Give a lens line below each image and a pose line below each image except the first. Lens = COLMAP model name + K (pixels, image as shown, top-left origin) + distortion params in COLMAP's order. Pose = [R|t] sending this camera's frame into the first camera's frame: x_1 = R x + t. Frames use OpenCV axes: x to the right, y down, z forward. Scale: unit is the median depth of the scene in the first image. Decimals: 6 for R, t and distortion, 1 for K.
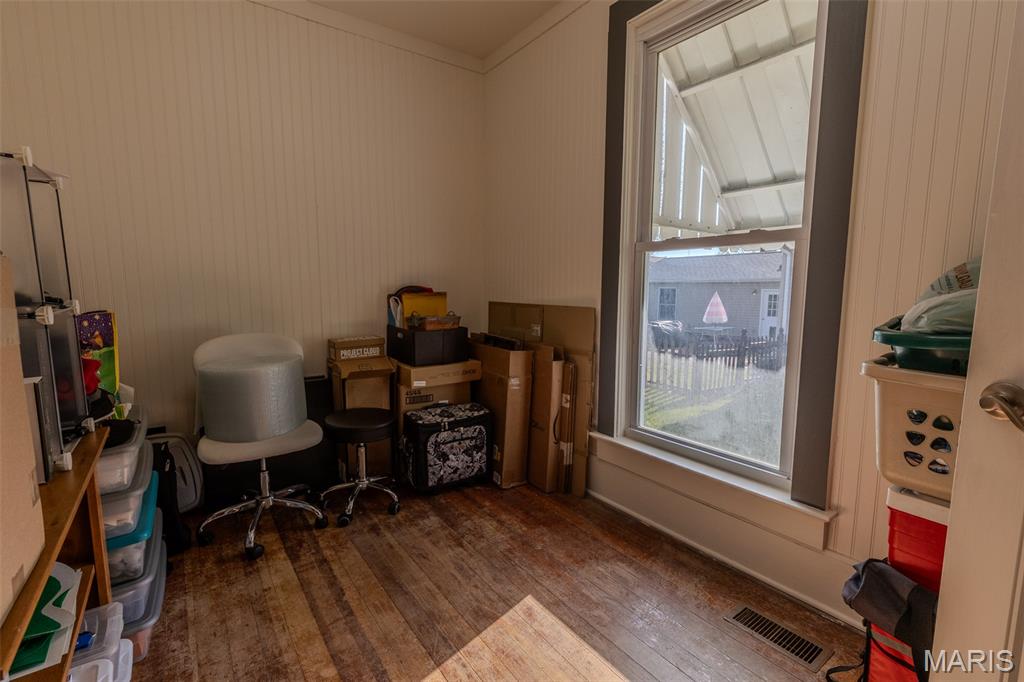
lens RADIAL K [[473.1, 0, 512.0], [0, 473.1, 341.0], [0, 0, 1]] dist [0.012756, -0.000708]
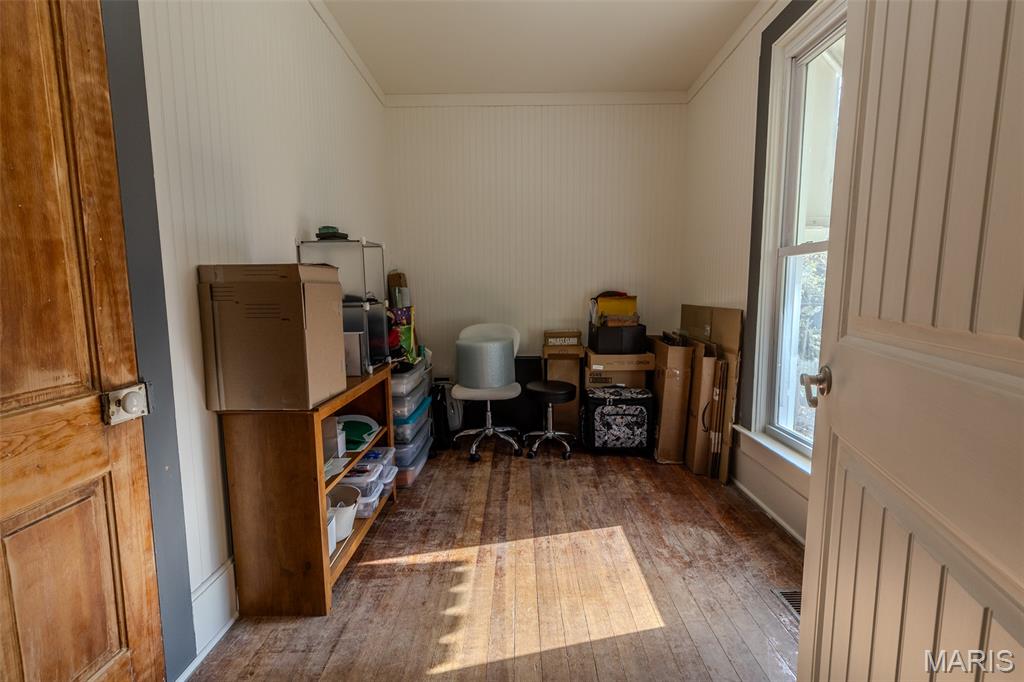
lens RADIAL K [[464.9, 0, 512.0], [0, 464.9, 341.0], [0, 0, 1]] dist [0.013121, 0.000054]
pose [[0.803224, 0.054390, -0.593189, 0.384371], [-0.059090, 0.998186, 0.011512, 0.019340], [0.592740, 0.025805, 0.804981, -0.165539]]
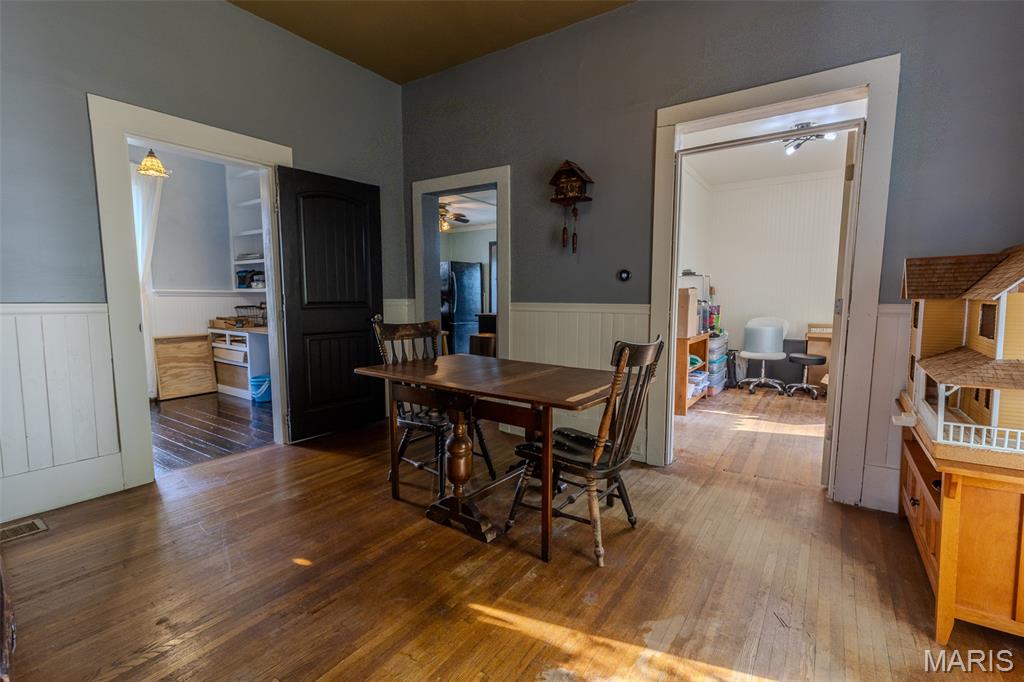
lens RADIAL K [[455.3, 0, 512.0], [0, 455.3, 341.0], [0, 0, 1]] dist [0.012757, 0.000233]
pose [[0.336874, 0.090895, -0.937152, 1.234181], [-0.111388, 0.992187, 0.056193, 0.121033], [0.934938, 0.085458, 0.344366, -1.071863]]
